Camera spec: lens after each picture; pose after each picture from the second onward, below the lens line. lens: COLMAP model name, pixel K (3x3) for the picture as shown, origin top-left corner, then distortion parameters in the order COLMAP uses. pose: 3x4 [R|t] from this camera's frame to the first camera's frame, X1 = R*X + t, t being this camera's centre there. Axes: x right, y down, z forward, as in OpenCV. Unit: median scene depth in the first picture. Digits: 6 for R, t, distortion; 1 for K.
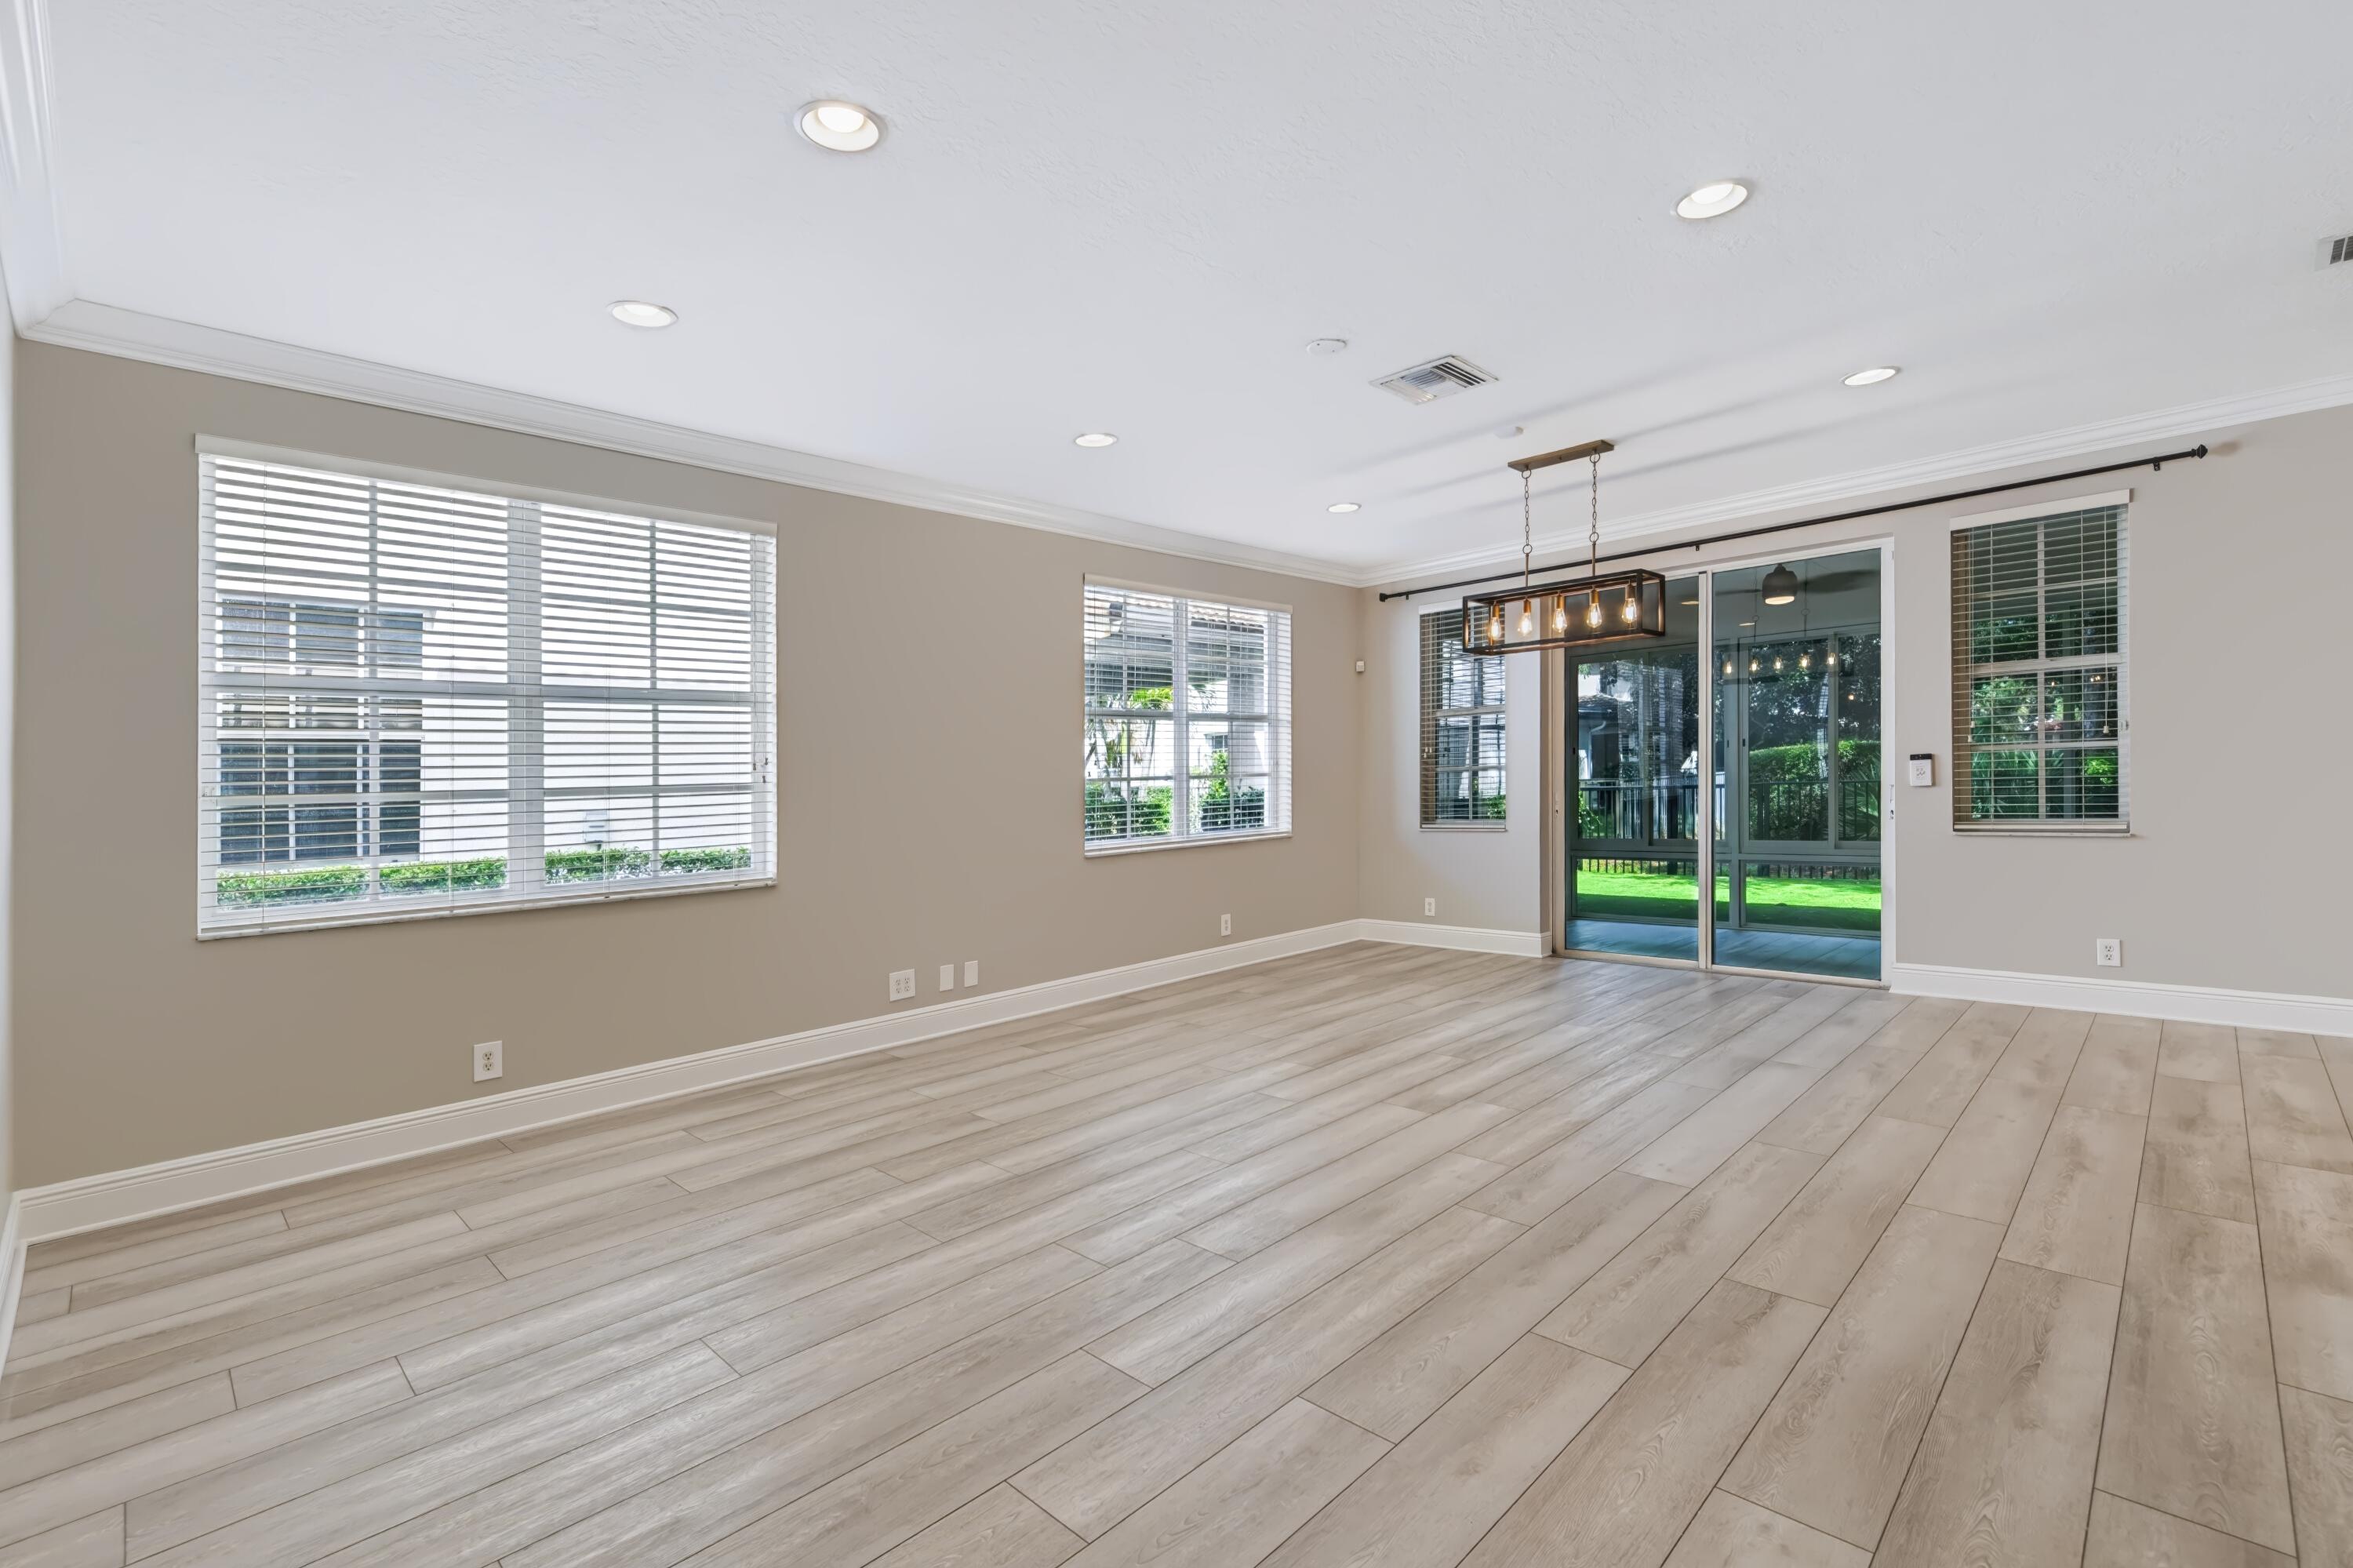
lens RADIAL K [[1034.5, 0, 1163.1], [0, 1034.5, 867.8], [0, 0, 1]] dist [-0.000769, 0.000244]
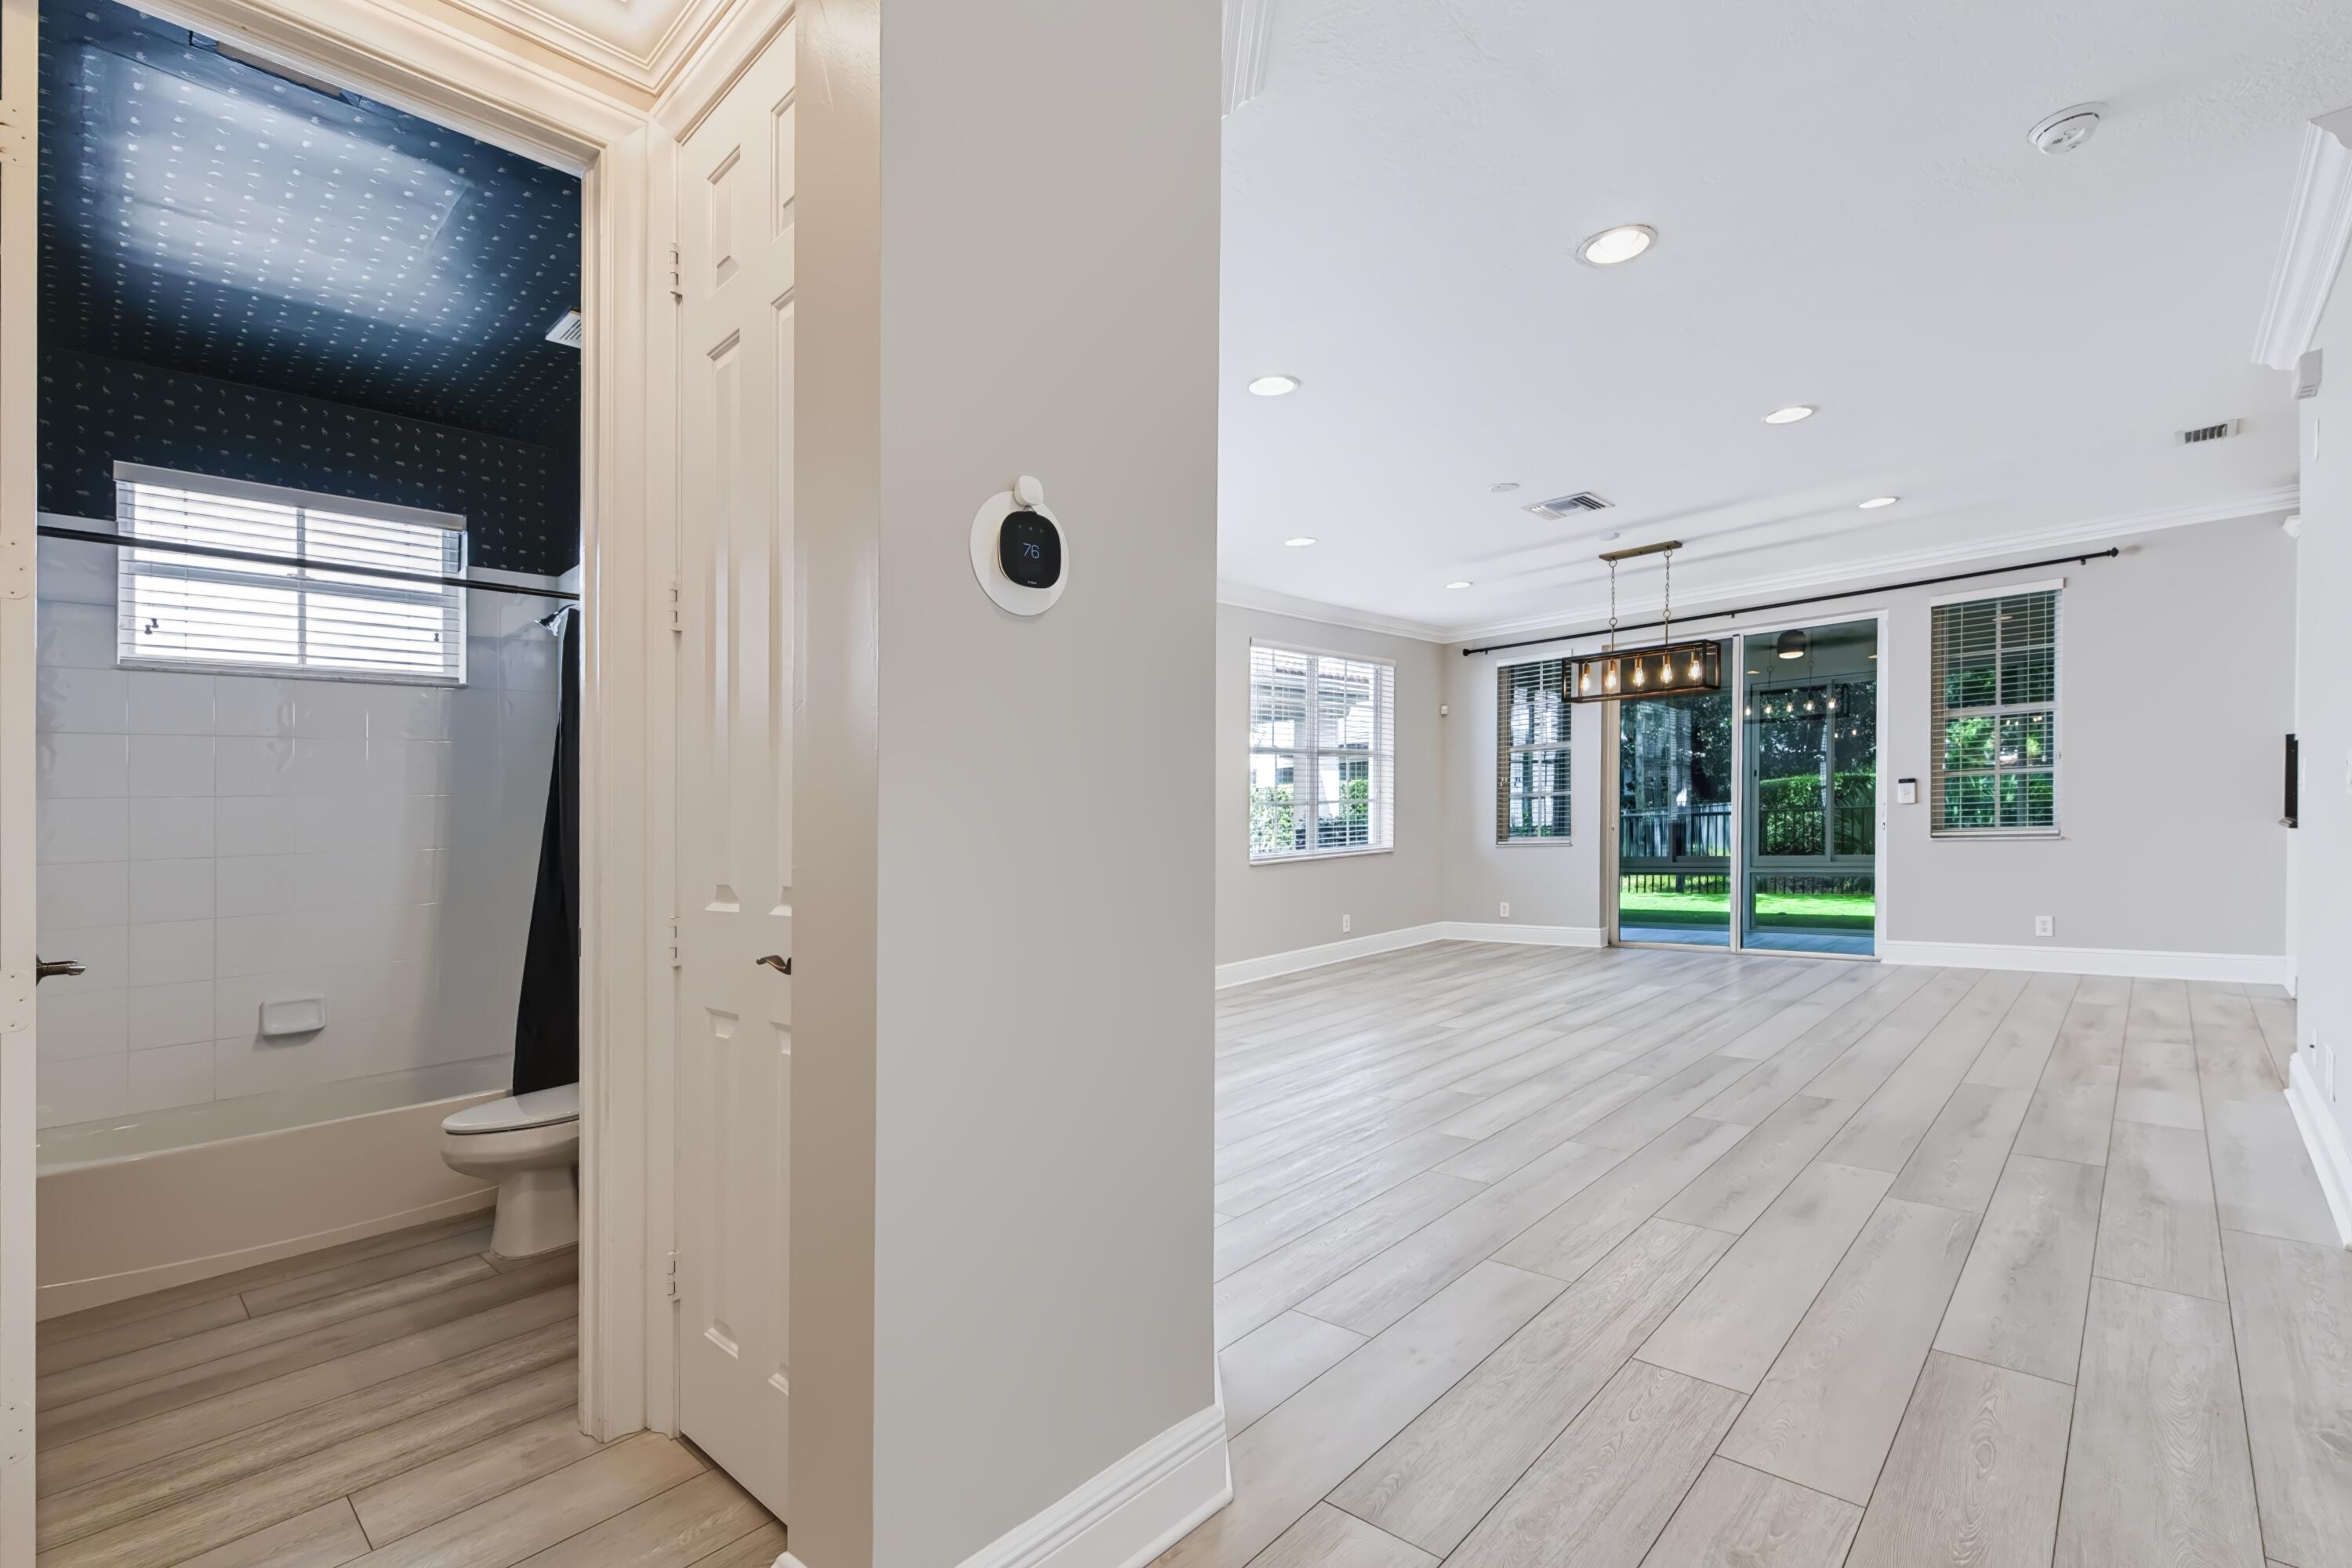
lens RADIAL K [[1035.5, 0, 1177.7], [0, 1035.5, 931.4], [0, 0, 1]] dist [0.000731, 0.000240]
pose [[0.999526, -0.008588, 0.029566, -0.252158], [0.007889, 0.999688, 0.023686, 0.049560], [-0.029760, -0.023442, 0.999282, -0.314000]]
